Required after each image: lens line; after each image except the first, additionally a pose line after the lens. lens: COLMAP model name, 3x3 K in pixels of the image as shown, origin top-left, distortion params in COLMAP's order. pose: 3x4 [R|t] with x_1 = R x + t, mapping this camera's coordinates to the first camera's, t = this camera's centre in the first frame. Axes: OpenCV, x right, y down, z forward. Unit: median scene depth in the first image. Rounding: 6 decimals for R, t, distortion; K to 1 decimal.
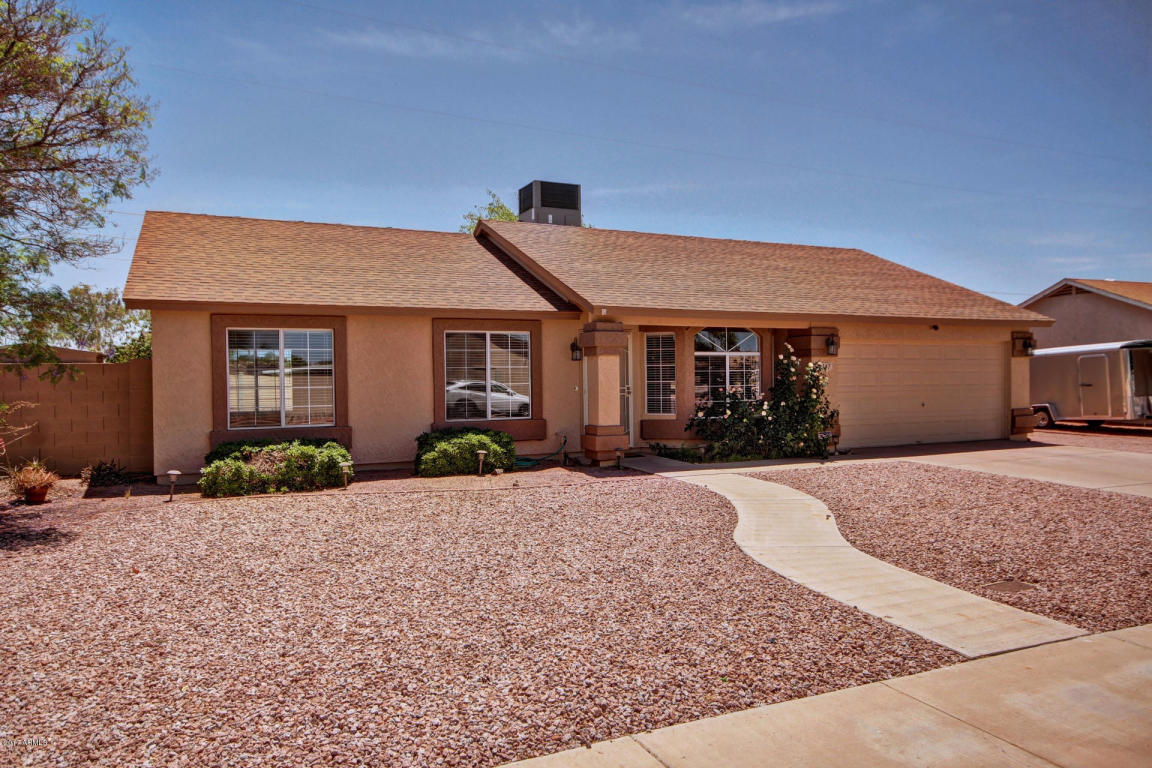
lens RADIAL K [[784.7, 0, 575.3], [0, 784.7, 381.7], [0, 0, 1]] dist [-0.001487, 0.003684]
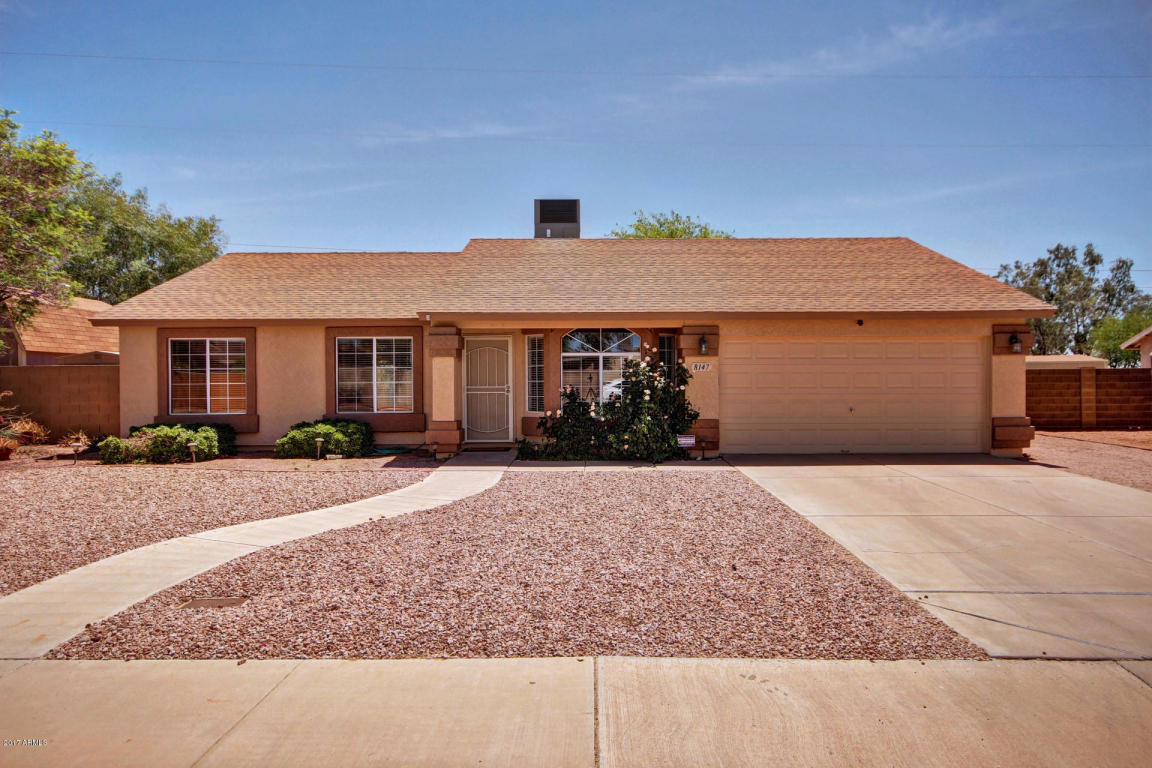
lens RADIAL K [[682.1, 0, 574.8], [0, 682.1, 383.8], [0, 0, 1]] dist [0.002842, -0.000784]
pose [[0.908215, 0.009530, -0.418394, 0.540962], [-0.006806, 0.999945, 0.008004, -0.004399], [0.418448, -0.004422, 0.908230, 0.186869]]
